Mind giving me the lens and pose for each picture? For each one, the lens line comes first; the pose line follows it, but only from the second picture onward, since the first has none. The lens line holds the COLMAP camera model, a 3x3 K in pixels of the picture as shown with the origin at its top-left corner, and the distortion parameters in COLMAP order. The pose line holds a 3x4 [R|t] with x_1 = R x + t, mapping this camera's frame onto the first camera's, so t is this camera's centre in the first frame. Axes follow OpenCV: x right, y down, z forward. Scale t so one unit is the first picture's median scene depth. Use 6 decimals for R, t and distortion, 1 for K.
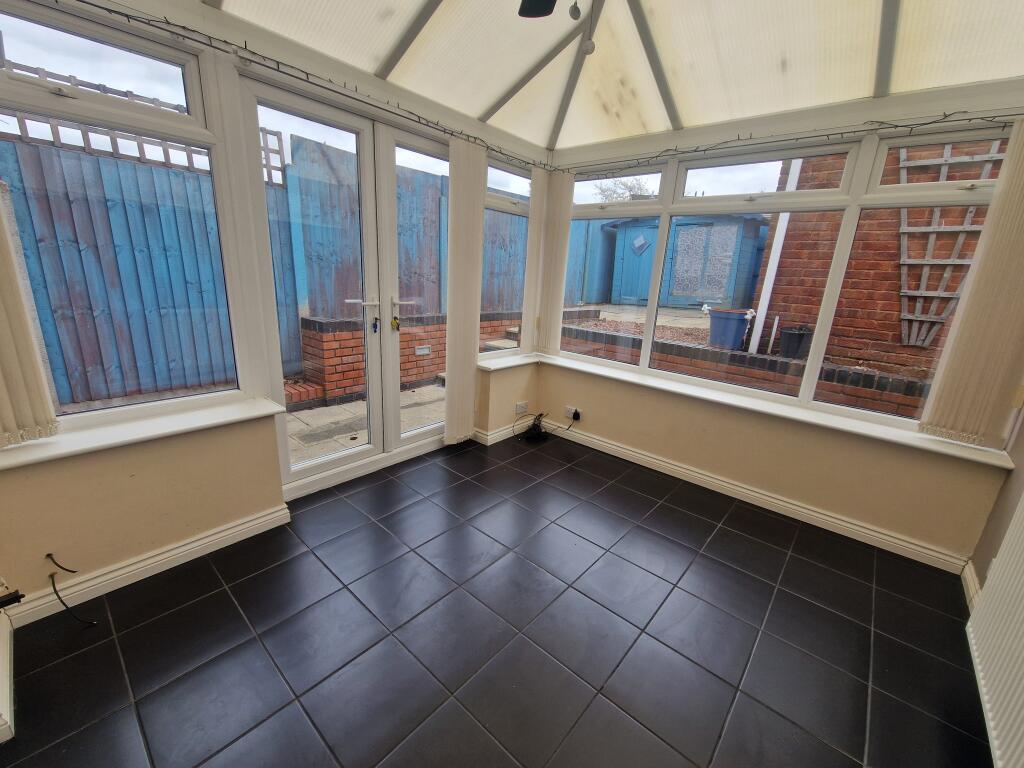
lens RADIAL K [[416.2, 0, 510.4], [0, 416.2, 387.7], [0, 0, 1]] dist [0.002982, -0.004018]
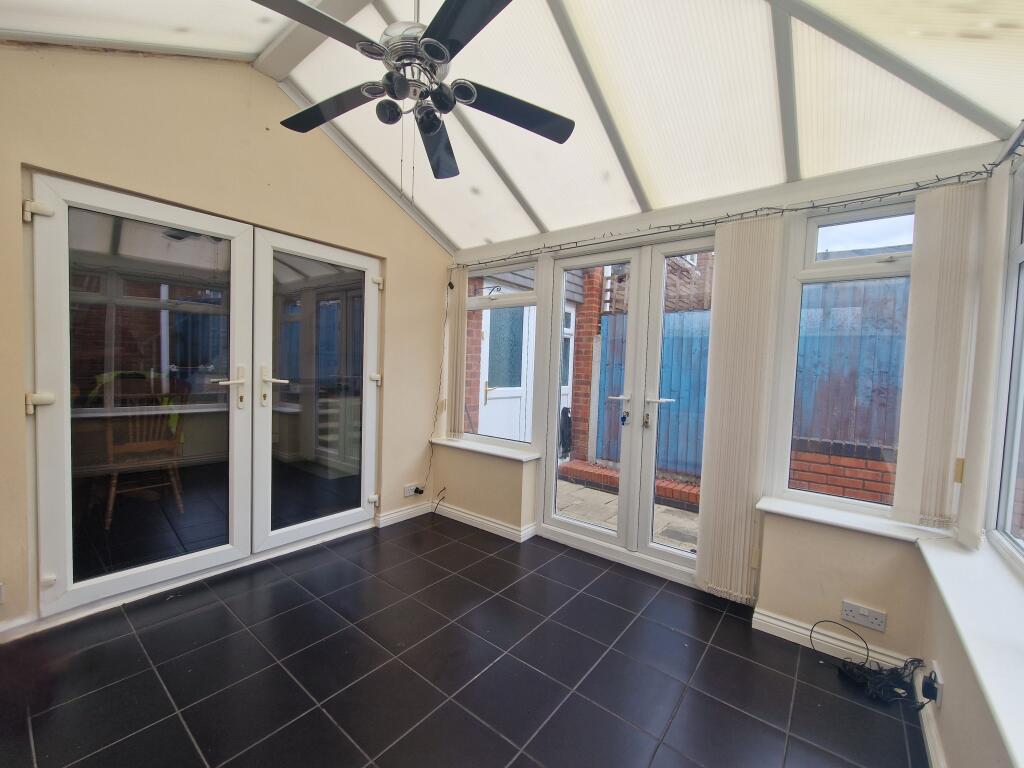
lens RADIAL K [[416.2, 0, 510.4], [0, 416.2, 387.7], [0, 0, 1]] dist [0.002982, -0.004018]
pose [[0.055405, -0.004662, -0.998453, 0.588757], [-0.296449, 0.954820, -0.020909, -0.092934], [0.953440, 0.297149, 0.051520, 0.508409]]
